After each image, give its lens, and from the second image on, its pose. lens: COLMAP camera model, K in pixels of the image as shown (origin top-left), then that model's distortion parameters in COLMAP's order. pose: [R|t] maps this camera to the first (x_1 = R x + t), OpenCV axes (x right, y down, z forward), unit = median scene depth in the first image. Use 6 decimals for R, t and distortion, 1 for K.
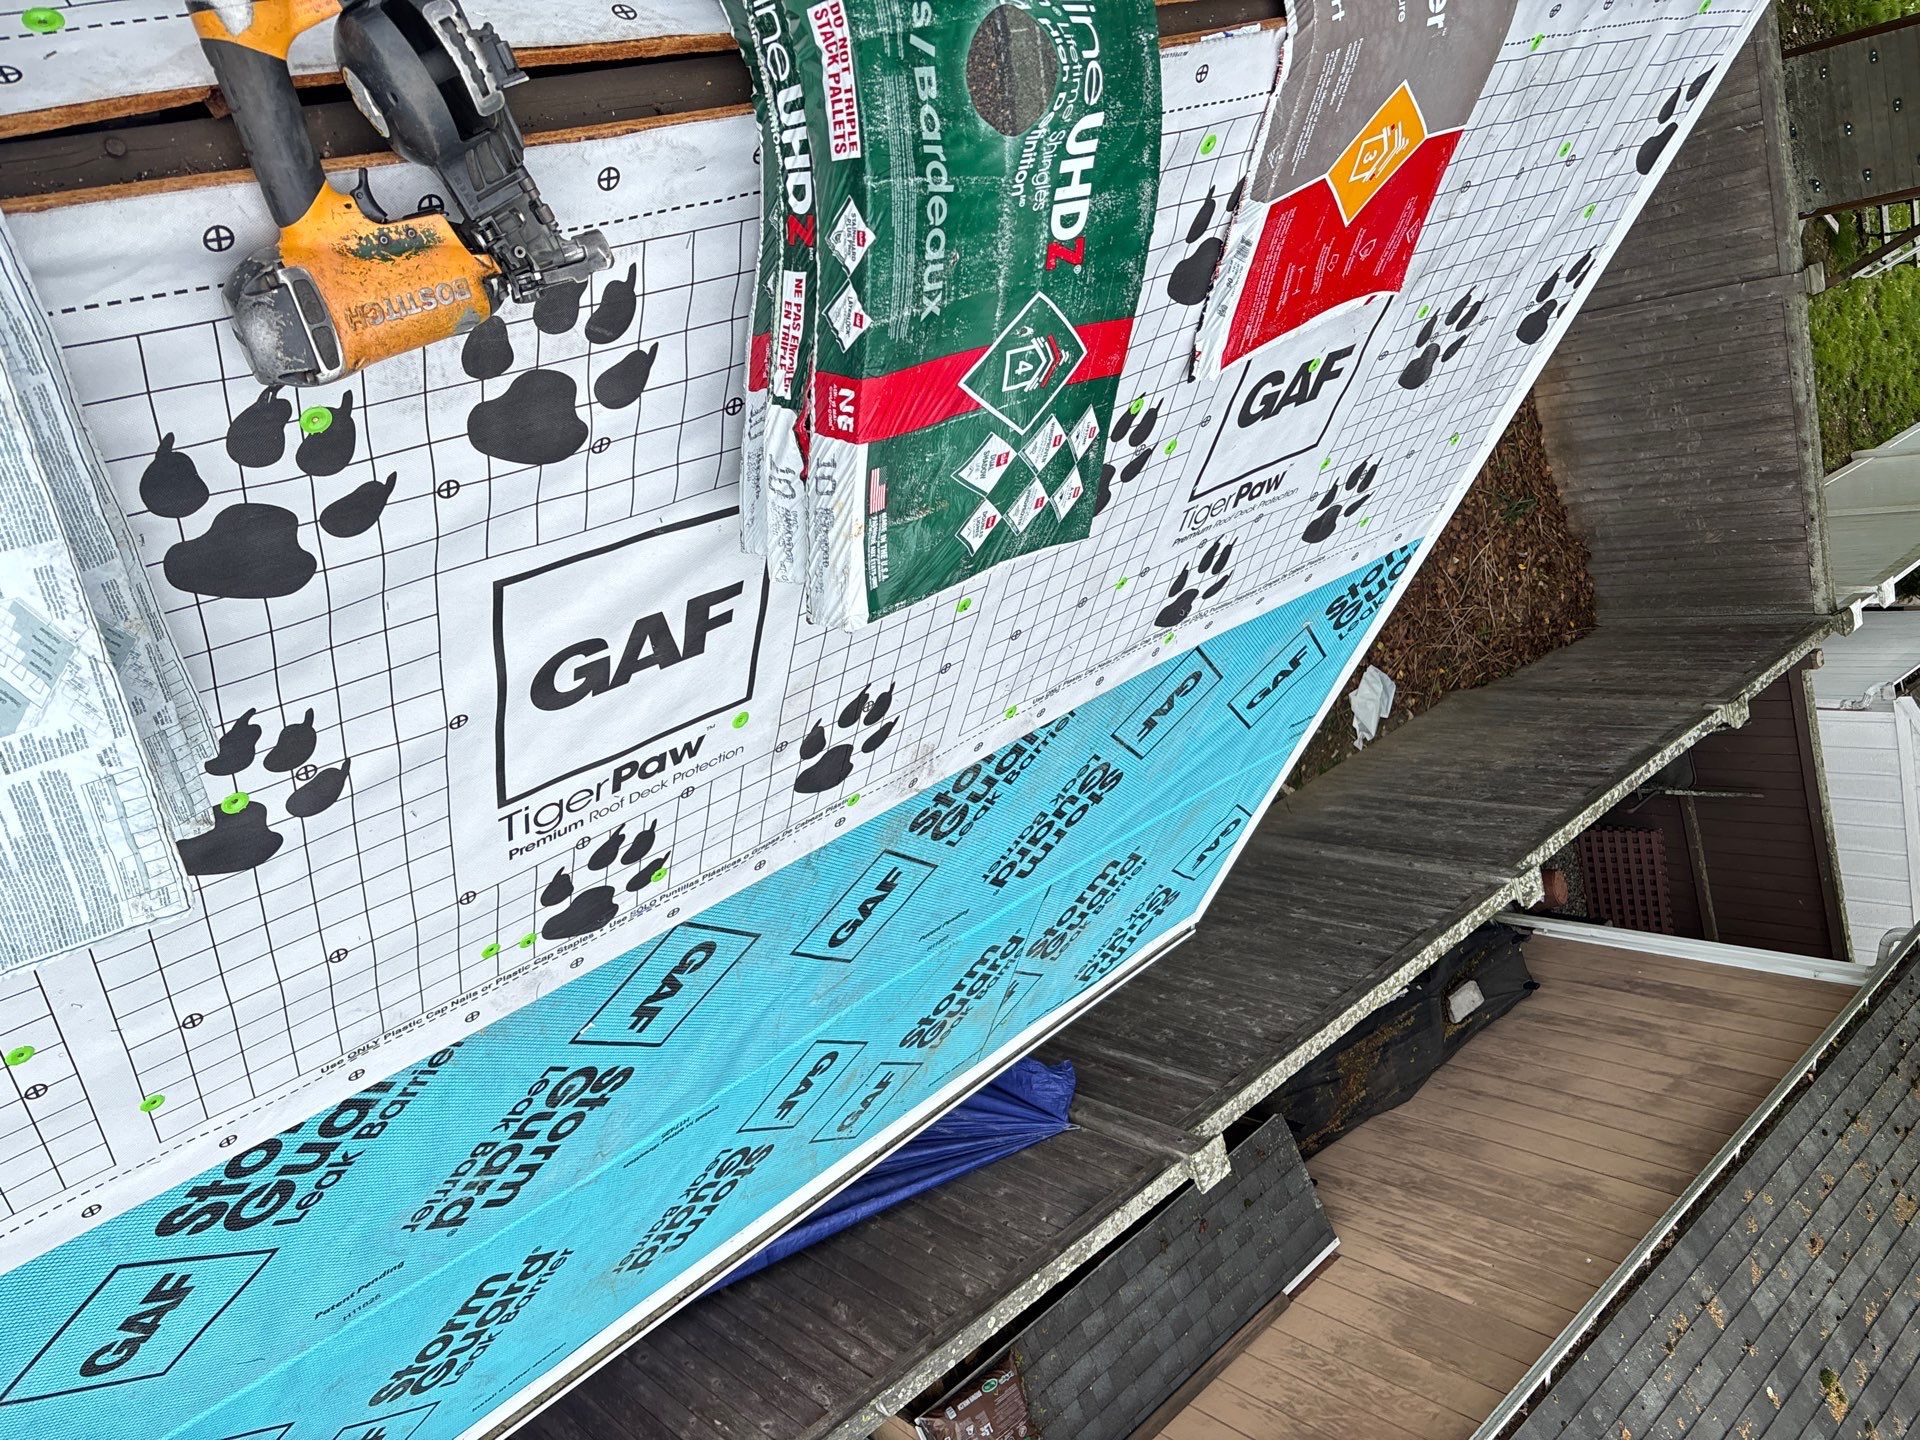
lens RADIAL K [[1489.3, 0, 959.6], [0, 1489.3, 676.0], [0, 0, 1]] dist [0.042959, -0.056395]
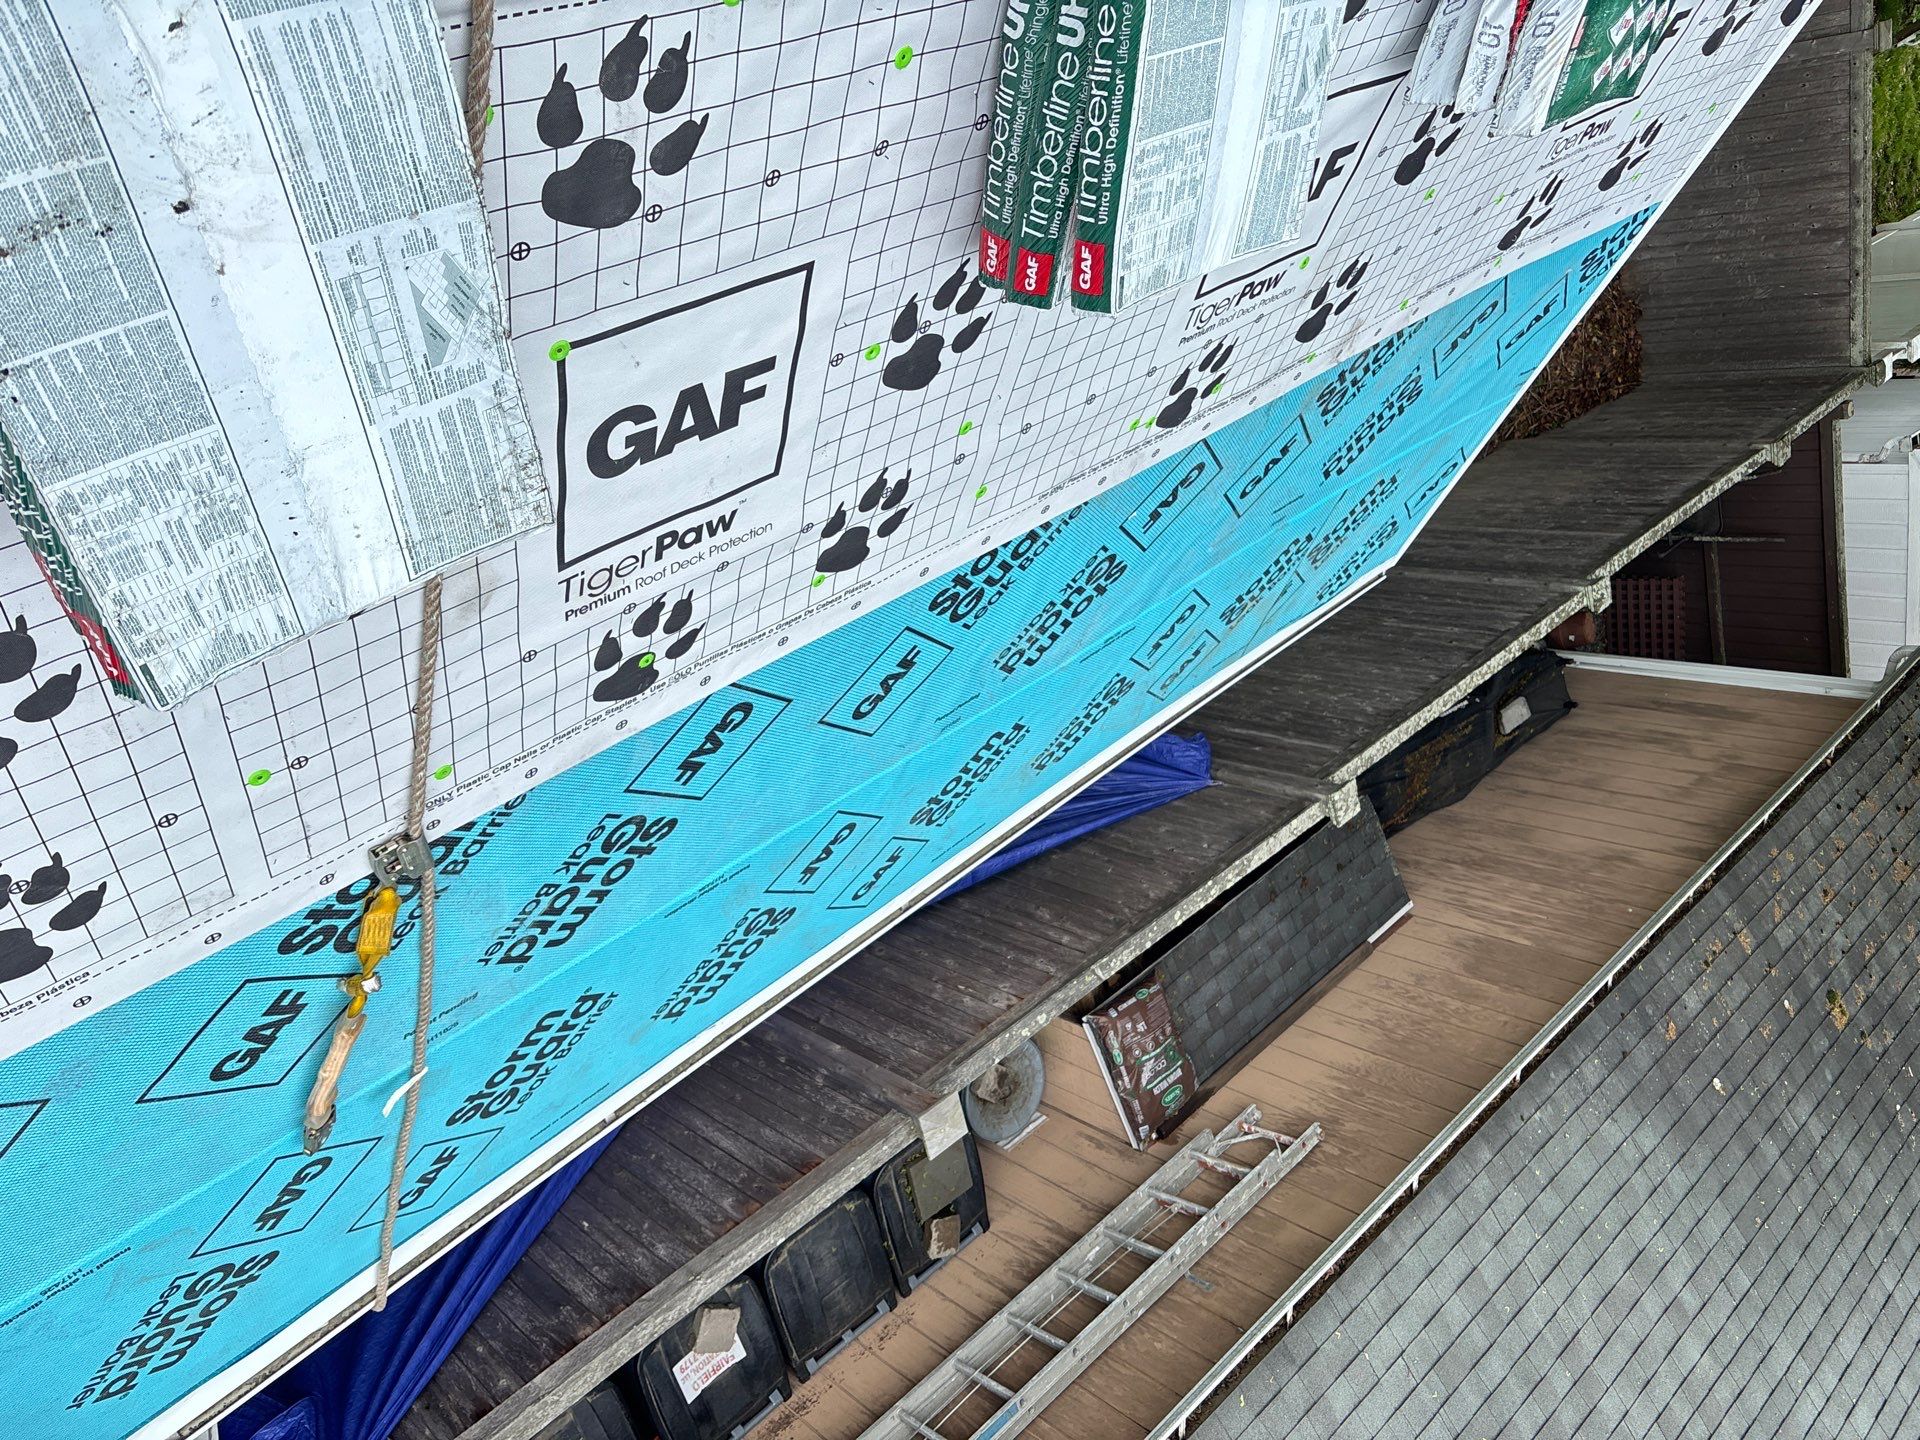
lens RADIAL K [[1500.4, 0, 960.0], [0, 1500.4, 720.0], [0, 0, 1]] dist [0.000157, 0.011900]
pose [[0.999527, 0.002297, 0.030665, -0.111982], [-0.006894, 0.988559, 0.150678, 0.057745], [-0.029968, -0.150819, 0.988107, -0.092130]]
